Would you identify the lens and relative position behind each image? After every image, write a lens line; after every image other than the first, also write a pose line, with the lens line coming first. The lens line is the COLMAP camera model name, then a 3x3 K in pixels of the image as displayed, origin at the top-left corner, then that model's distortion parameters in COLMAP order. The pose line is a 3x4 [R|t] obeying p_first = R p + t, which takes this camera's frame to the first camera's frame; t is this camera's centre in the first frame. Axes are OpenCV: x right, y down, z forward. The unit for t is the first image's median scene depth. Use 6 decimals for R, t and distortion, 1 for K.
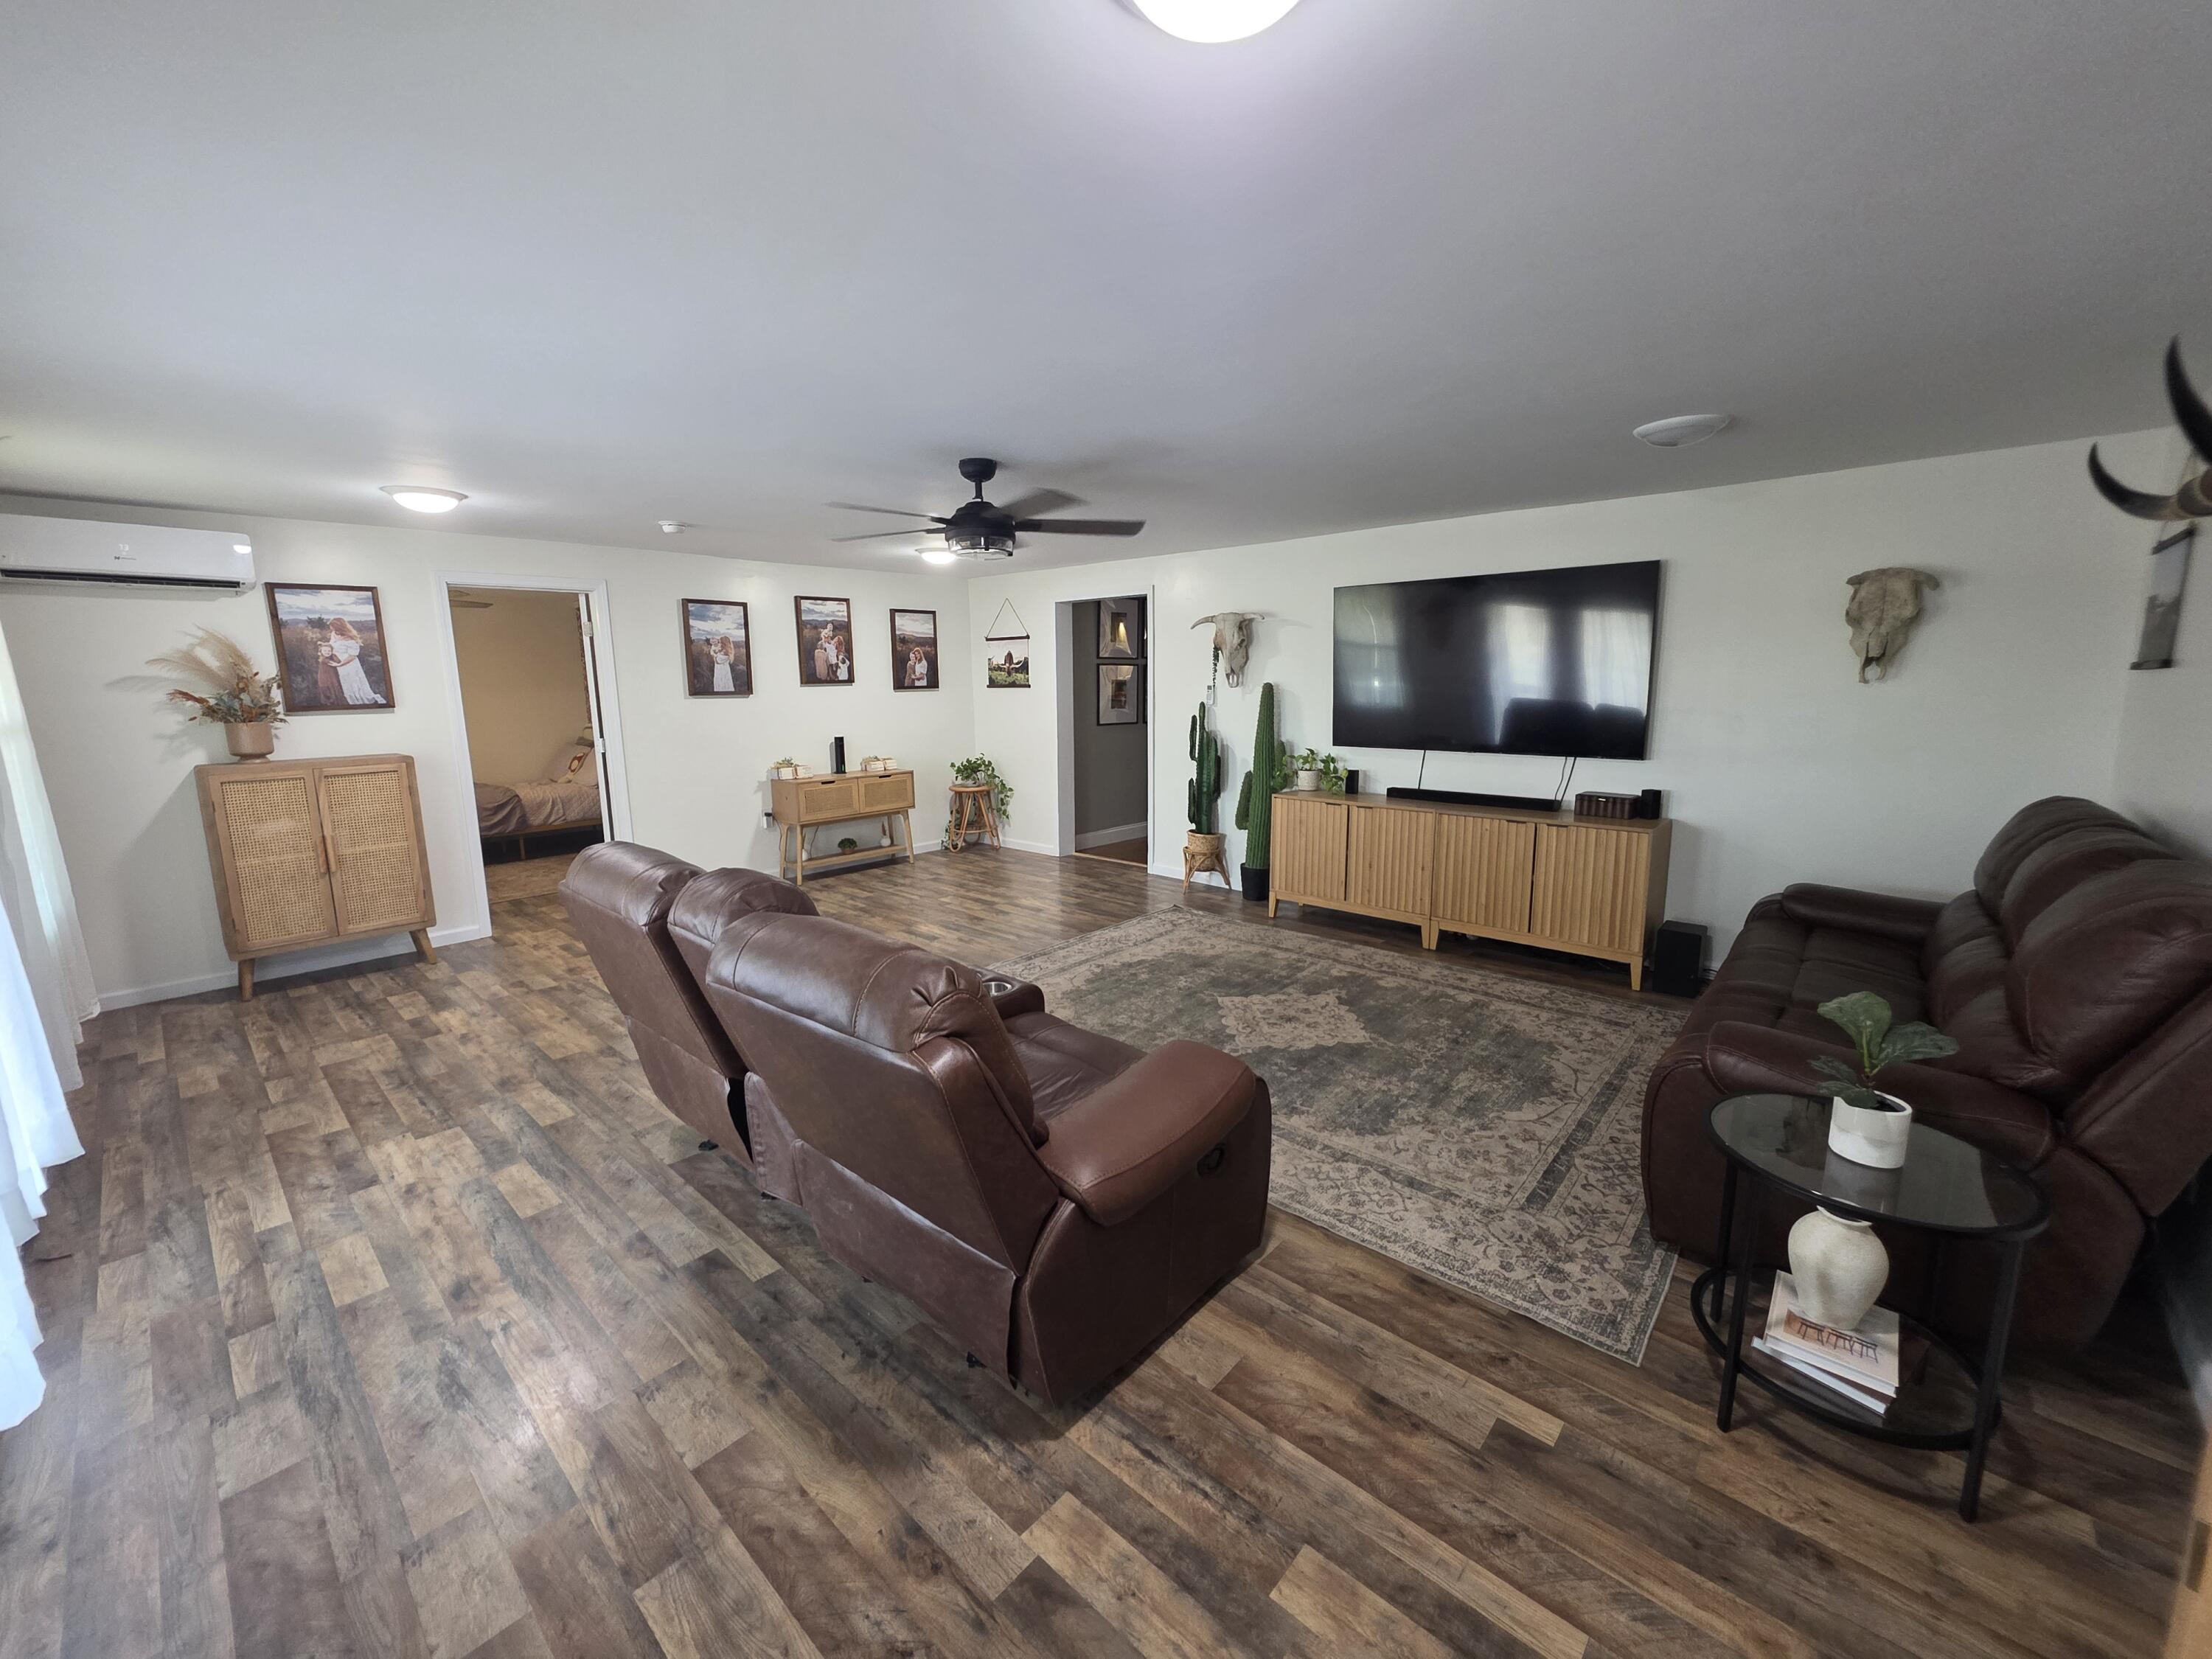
lens RADIAL K [[877.8, 0, 1094.3], [0, 877.8, 816.5], [0, 0, 1]] dist [0.000297, -0.000488]
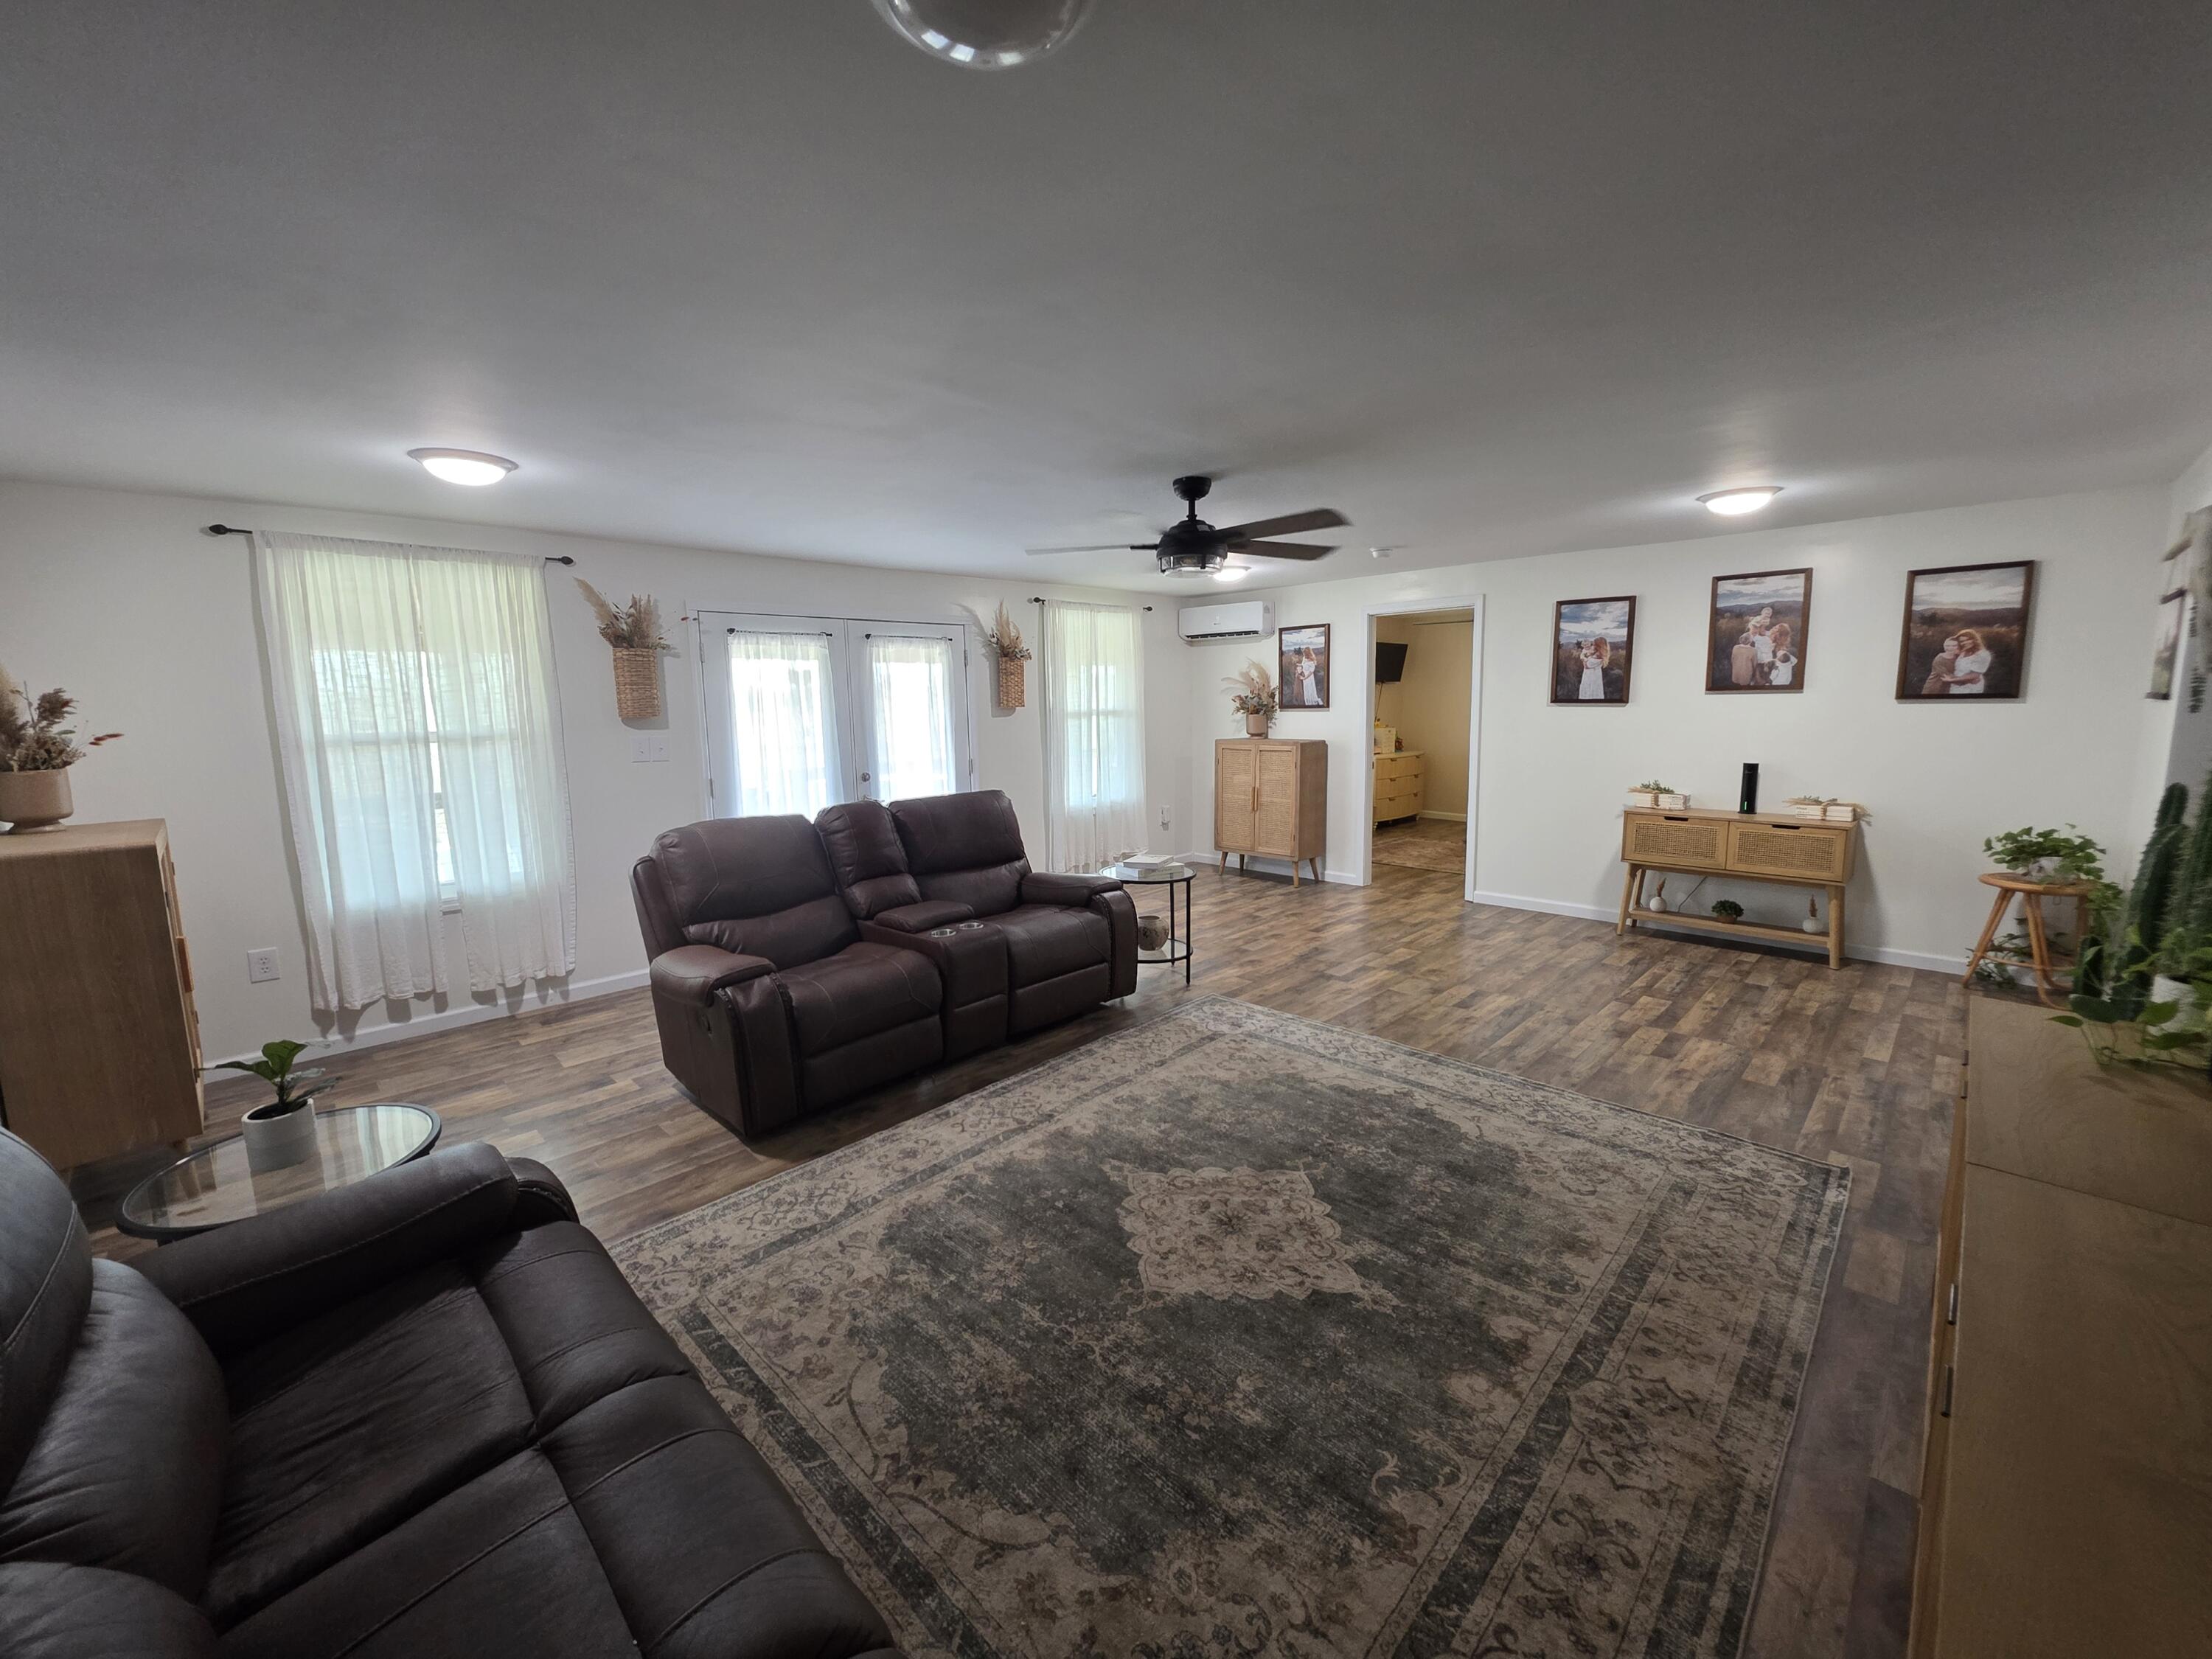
lens RADIAL K [[877.8, 0, 1094.3], [0, 877.8, 816.5], [0, 0, 1]] dist [0.000297, -0.000488]
pose [[-0.038753, 0.149975, -0.987930, 0.662009], [-0.139474, 0.978183, 0.153967, -0.121853], [0.989467, 0.143757, -0.016990, 0.697258]]
